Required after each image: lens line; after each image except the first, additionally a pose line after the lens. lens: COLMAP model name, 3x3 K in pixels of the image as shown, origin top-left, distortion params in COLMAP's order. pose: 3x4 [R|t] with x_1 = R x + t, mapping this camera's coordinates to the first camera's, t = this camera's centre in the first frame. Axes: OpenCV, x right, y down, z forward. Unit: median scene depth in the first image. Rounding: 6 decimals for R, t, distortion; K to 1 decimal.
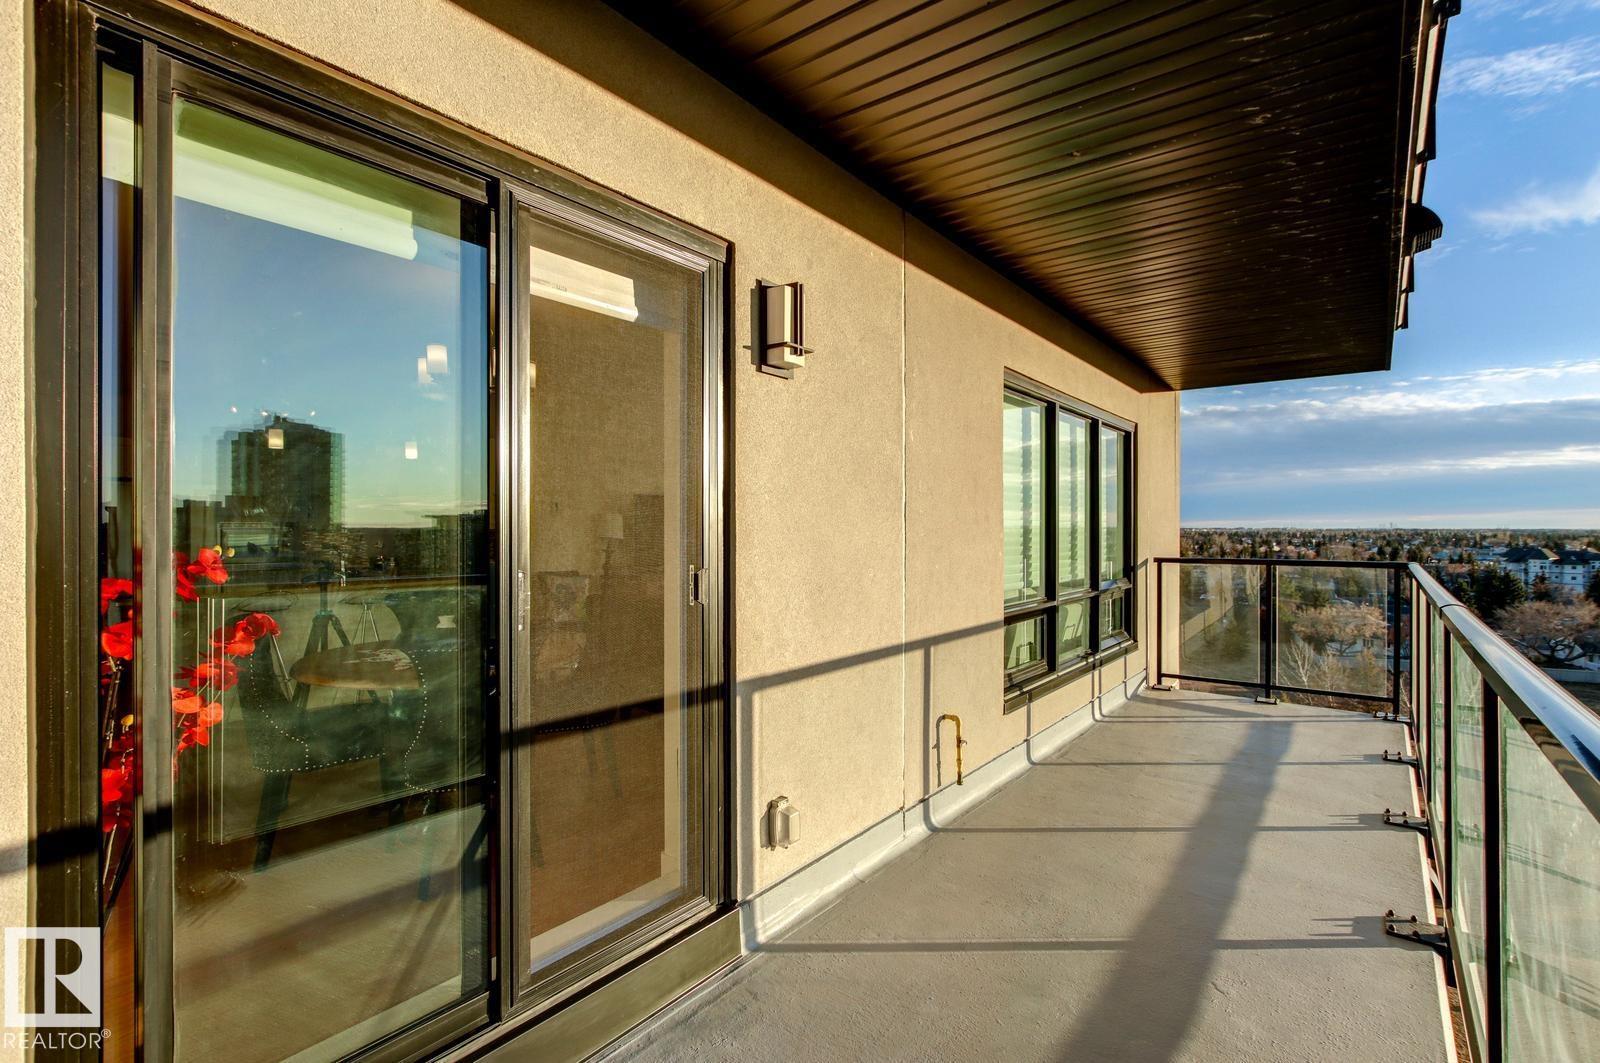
lens RADIAL K [[750.4, 0, 809.4], [0, 750.4, 533.9], [0, 0, 1]] dist [0.004231, 0.000101]
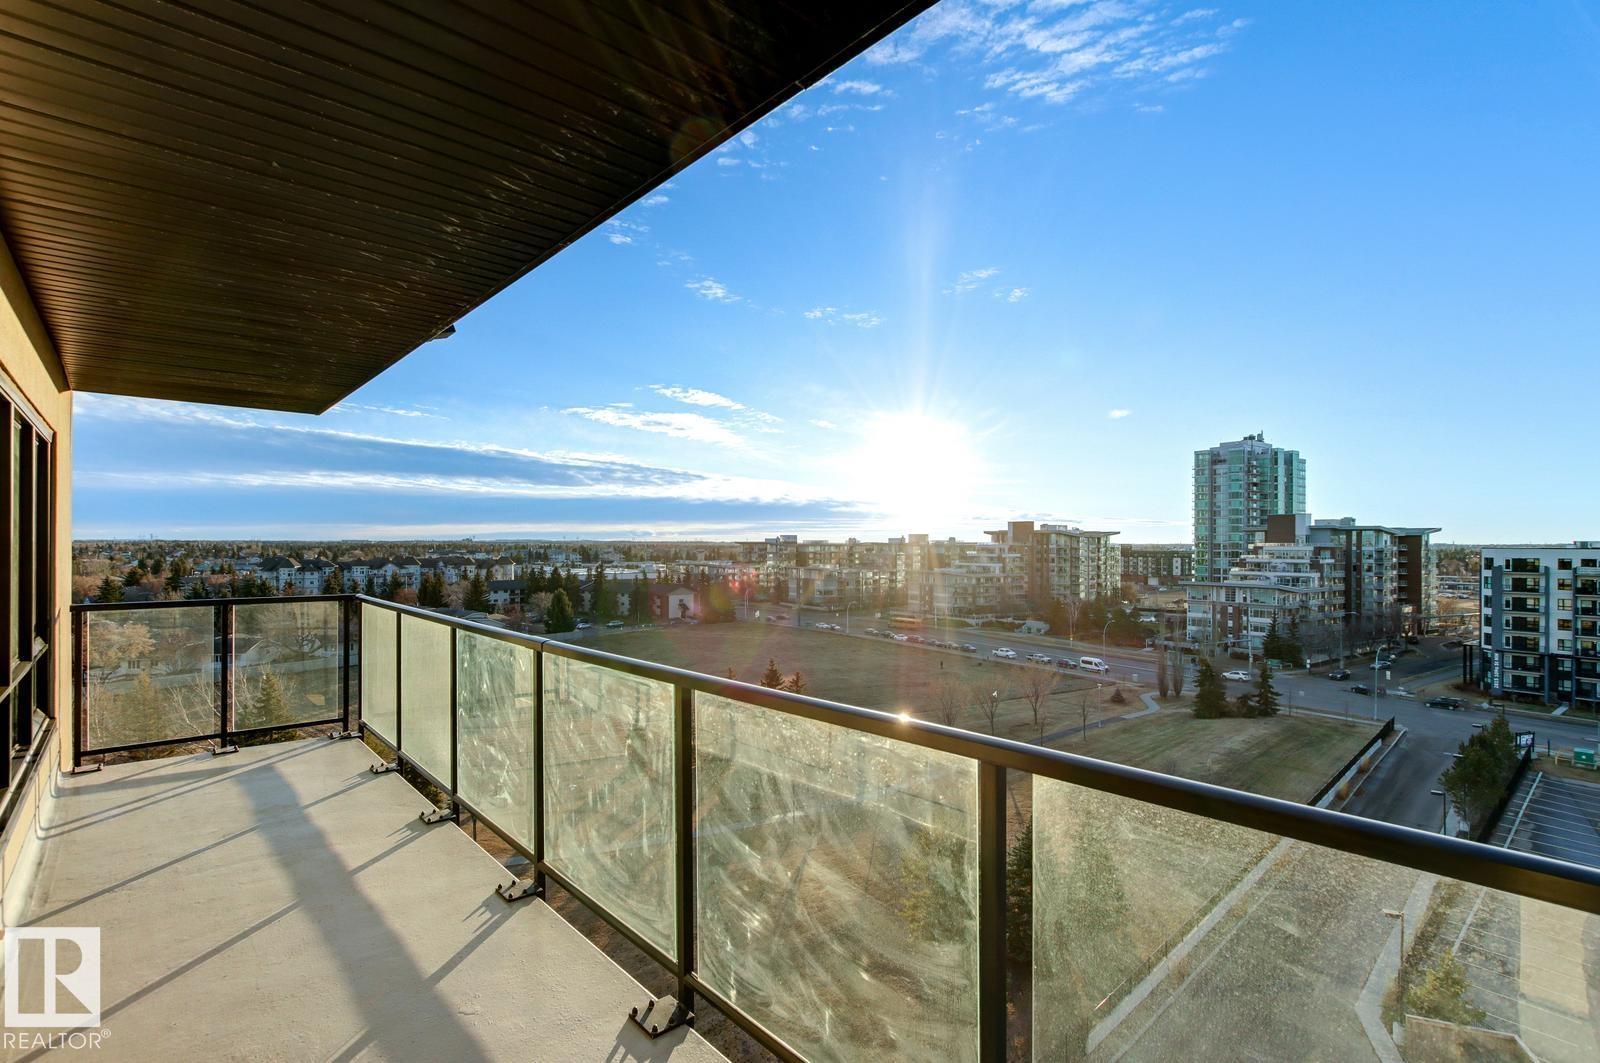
lens RADIAL K [[767.3, 0, 796.2], [0, 767.3, 538.4], [0, 0, 1]] dist [-0.001524, 0.000072]
pose [[0.196357, 0.005937, 0.980514, -0.248207], [-0.000068, 0.999982, -0.006041, -0.047293], [-0.980532, 0.001120, 0.196354, 0.157467]]
